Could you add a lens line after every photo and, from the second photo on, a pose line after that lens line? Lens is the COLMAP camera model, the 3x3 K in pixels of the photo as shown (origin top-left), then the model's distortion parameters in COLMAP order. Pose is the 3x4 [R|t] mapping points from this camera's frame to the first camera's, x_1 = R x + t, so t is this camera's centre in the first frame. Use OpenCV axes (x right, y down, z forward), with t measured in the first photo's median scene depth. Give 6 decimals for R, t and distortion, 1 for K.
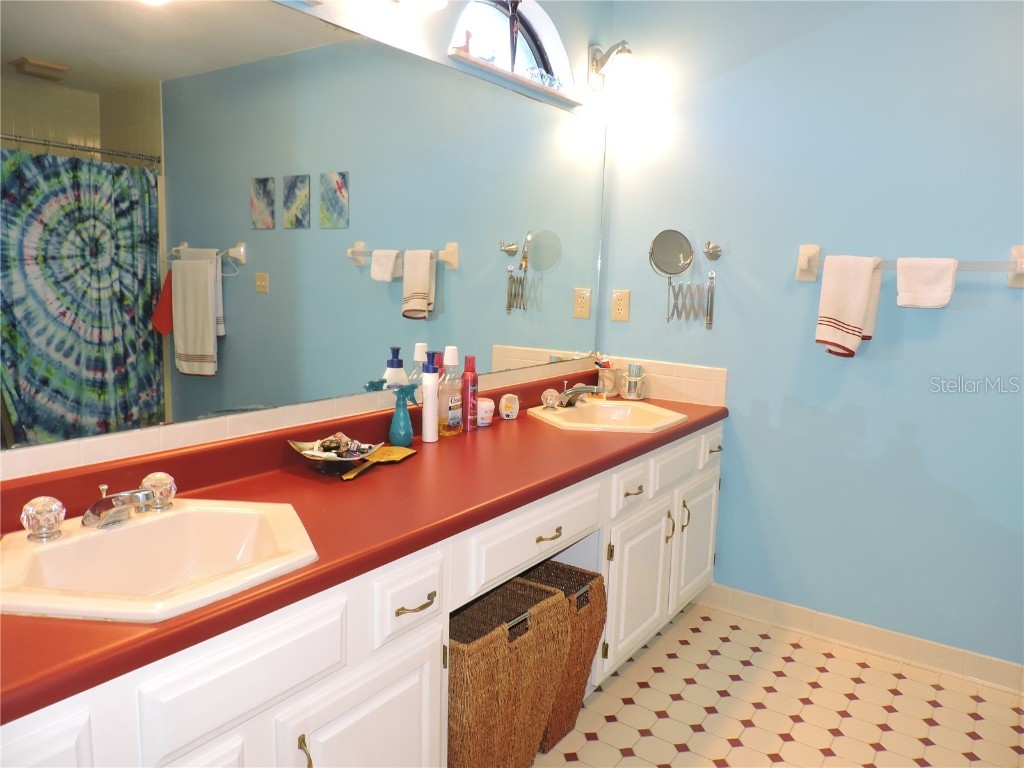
lens RADIAL K [[728.5, 0, 512.4], [0, 728.5, 379.8], [0, 0, 1]] dist [-0.022242, -0.002792]
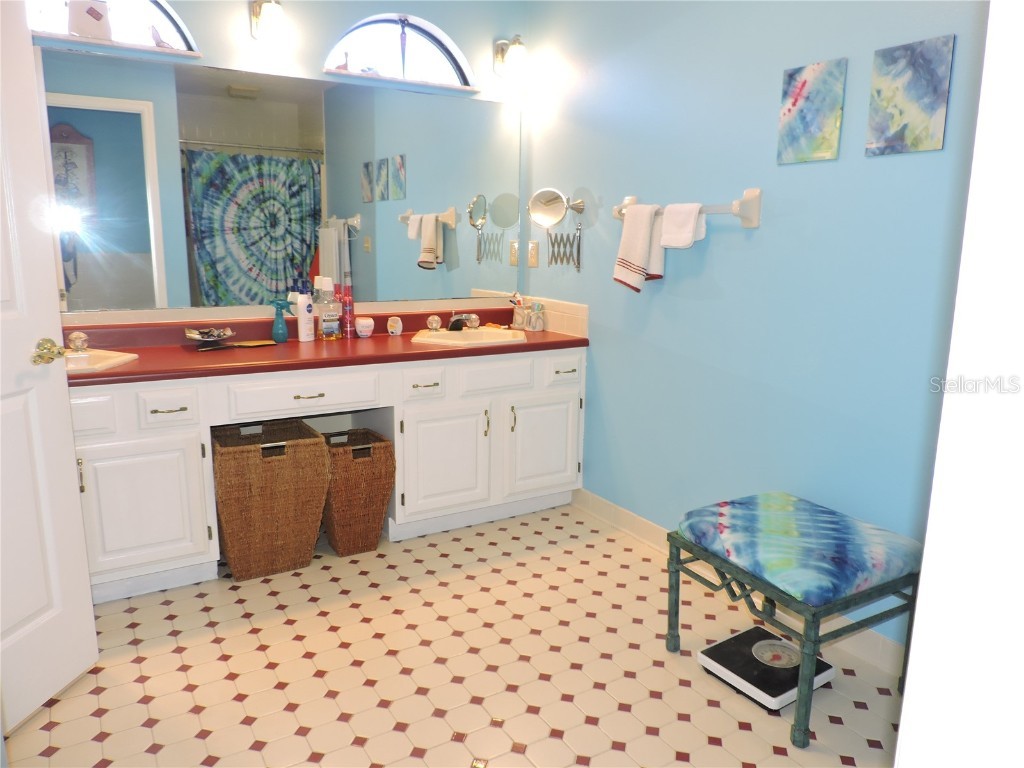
lens RADIAL K [[728.5, 0, 512.1], [0, 728.5, 381.6], [0, 0, 1]] dist [-0.022242, -0.002792]
pose [[0.915190, 0.061694, -0.398272, 0.420541], [-0.047412, 0.997833, 0.045620, 0.038071], [0.400223, -0.022868, 0.916132, -0.085976]]
